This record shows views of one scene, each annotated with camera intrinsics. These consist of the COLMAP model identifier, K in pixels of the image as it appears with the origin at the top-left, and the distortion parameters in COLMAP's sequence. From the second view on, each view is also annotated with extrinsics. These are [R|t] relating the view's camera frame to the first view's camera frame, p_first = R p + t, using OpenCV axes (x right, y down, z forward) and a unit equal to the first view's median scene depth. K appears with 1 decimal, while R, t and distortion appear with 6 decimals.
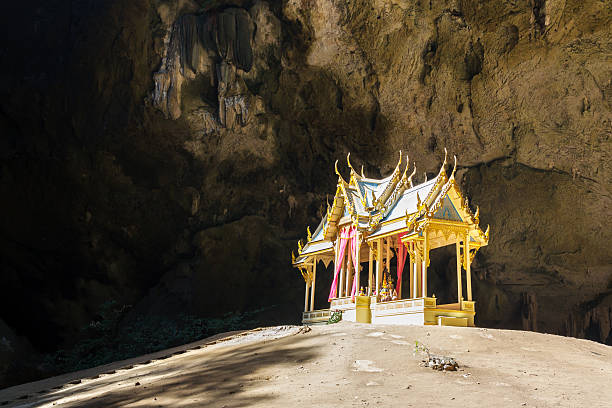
lens RADIAL K [[899.6, 0, 306.0], [0, 899.6, 204.0], [0, 0, 1]] dist [0.142703, -0.025954]
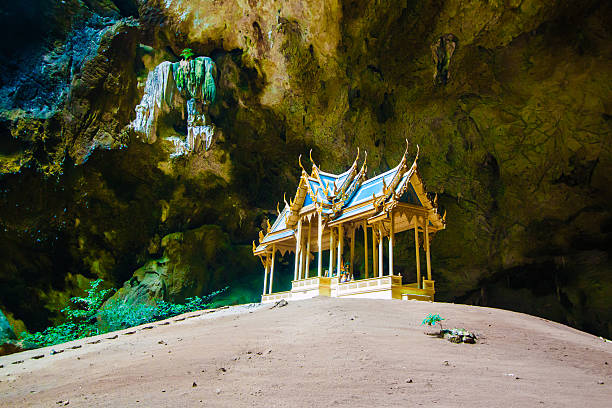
lens RADIAL K [[587.0, 0, 304.6], [0, 587.0, 192.6], [0, 0, 1]] dist [0.000163, 0.008270]
pose [[0.992822, 0.031768, 0.115307, -0.028257], [-0.022280, 0.996329, -0.082661, 0.038020], [-0.117509, 0.079499, 0.989885, 0.190656]]
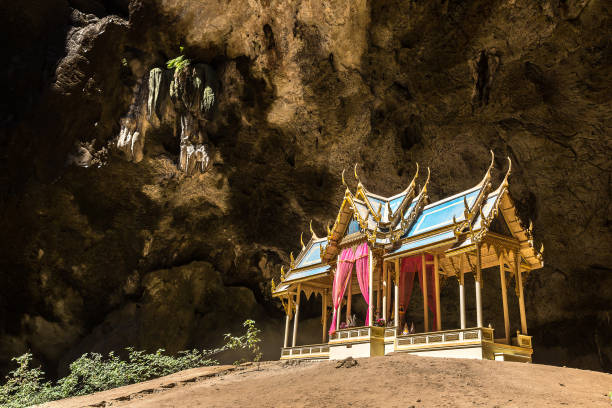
lens RADIAL K [[621.9, 0, 306.0], [0, 621.9, 204.0], [0, 0, 1]] dist [0.030167, -0.008021]
pose [[0.985727, 0.072692, 0.151849, -0.060406], [-0.051968, 0.989311, -0.136246, 0.045519], [-0.160130, 0.126410, 0.978968, 0.277798]]
